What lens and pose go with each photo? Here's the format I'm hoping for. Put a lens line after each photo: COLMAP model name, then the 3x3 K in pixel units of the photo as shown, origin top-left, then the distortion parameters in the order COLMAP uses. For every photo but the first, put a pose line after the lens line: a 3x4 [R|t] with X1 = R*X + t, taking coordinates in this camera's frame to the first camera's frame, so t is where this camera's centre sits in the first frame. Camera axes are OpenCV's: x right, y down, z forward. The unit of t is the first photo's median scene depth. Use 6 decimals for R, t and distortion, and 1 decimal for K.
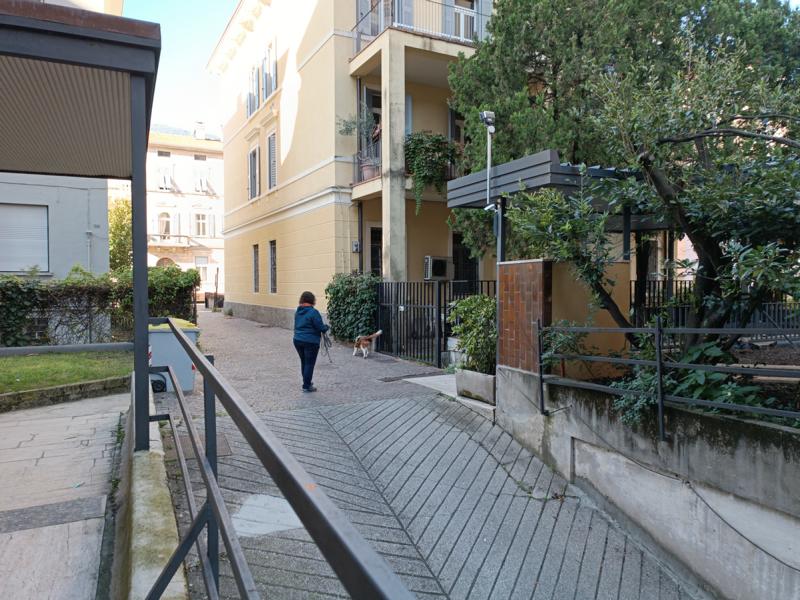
lens RADIAL K [[557.1, 0, 400.0], [0, 557.1, 300.0], [0, 0, 1]] dist [0.021971, 0.001154]
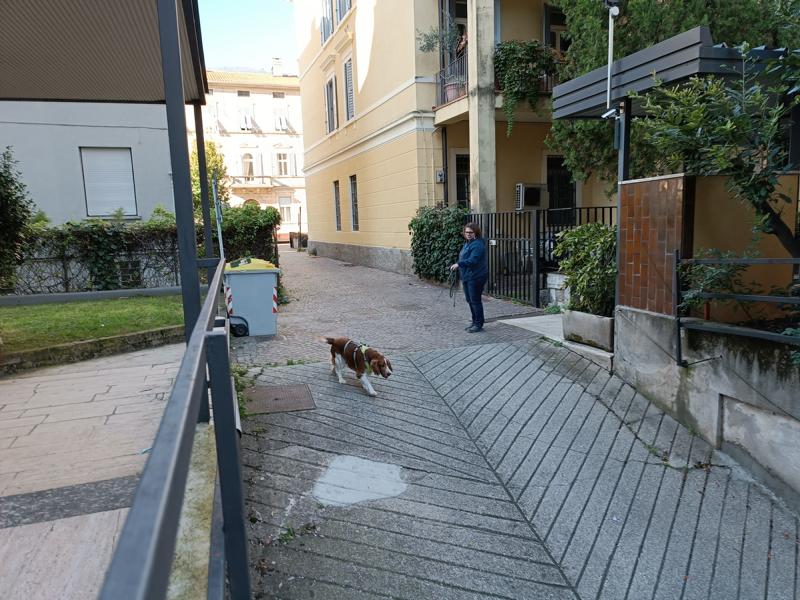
lens RADIAL K [[557.1, 0, 400.0], [0, 557.1, 300.0], [0, 0, 1]] dist [0.021971, 0.001154]
pose [[0.989010, -0.011646, -0.147389, -0.024718], [0.028286, 0.993383, 0.111311, 0.004831], [0.145118, -0.114257, 0.982795, 0.122184]]
